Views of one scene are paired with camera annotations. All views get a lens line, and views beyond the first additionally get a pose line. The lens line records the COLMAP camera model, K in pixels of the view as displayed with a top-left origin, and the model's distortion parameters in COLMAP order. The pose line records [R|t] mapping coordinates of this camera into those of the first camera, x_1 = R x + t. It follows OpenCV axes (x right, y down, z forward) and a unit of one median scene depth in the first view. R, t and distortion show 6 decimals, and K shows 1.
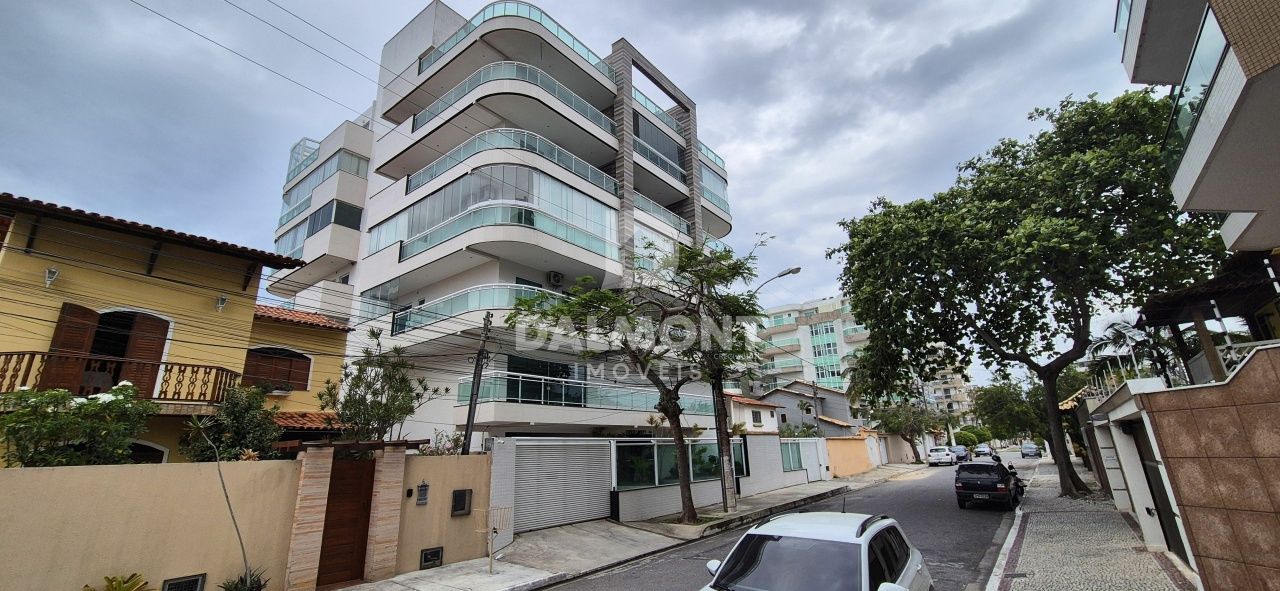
lens RADIAL K [[527.0, 0, 633.1], [0, 527.0, 296.1], [0, 0, 1]] dist [0.010711, -0.002142]
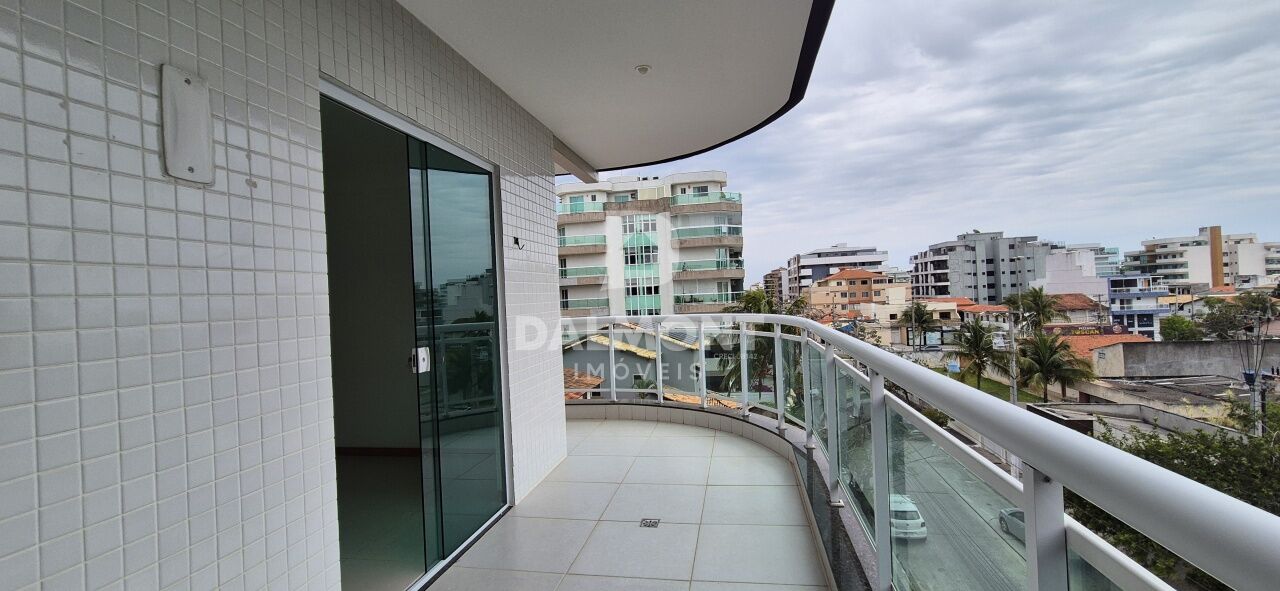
lens RADIAL K [[527.0, 0, 638.5], [0, 527.0, 296.1], [0, 0, 1]] dist [0.010711, -0.002142]
pose [[0.893955, 0.001323, 0.448154, 0.052095], [-0.119624, 0.964418, 0.235771, -0.007758], [-0.431896, -0.264379, 0.862305, 0.385855]]
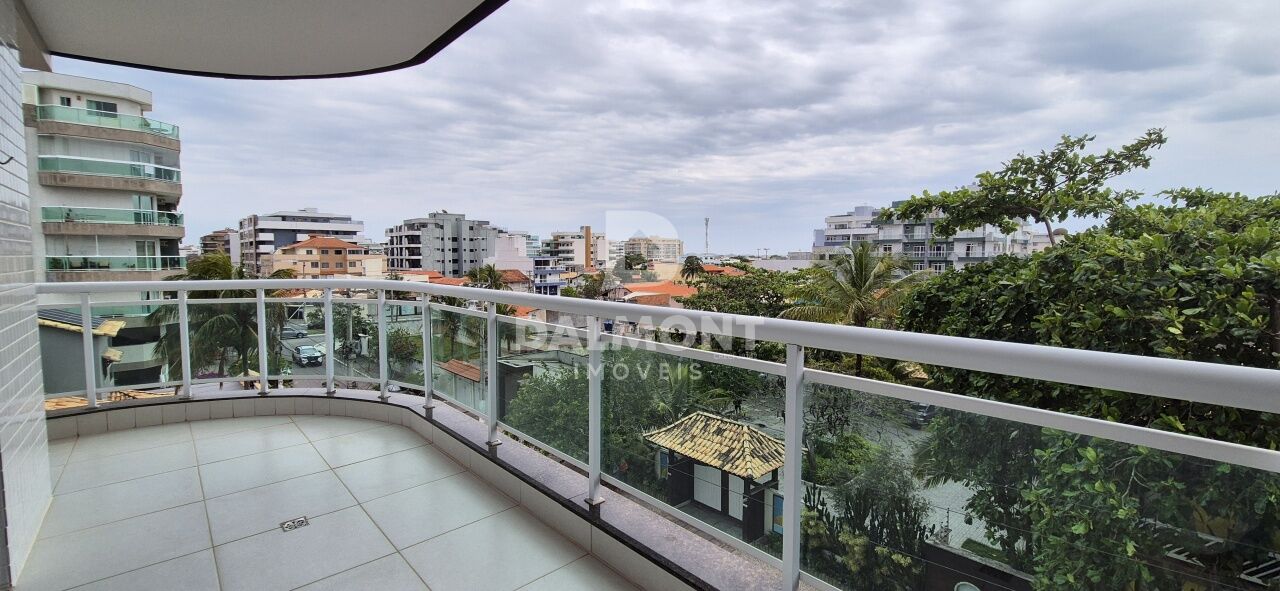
lens RADIAL K [[527.0, 0, 636.4], [0, 527.0, 290.9], [0, 0, 1]] dist [0.010711, -0.002142]
pose [[0.180831, -0.023297, 0.983238, 0.041542], [-0.286202, 0.955208, 0.075270, -0.004630], [-0.940951, -0.295015, 0.166064, 0.394104]]
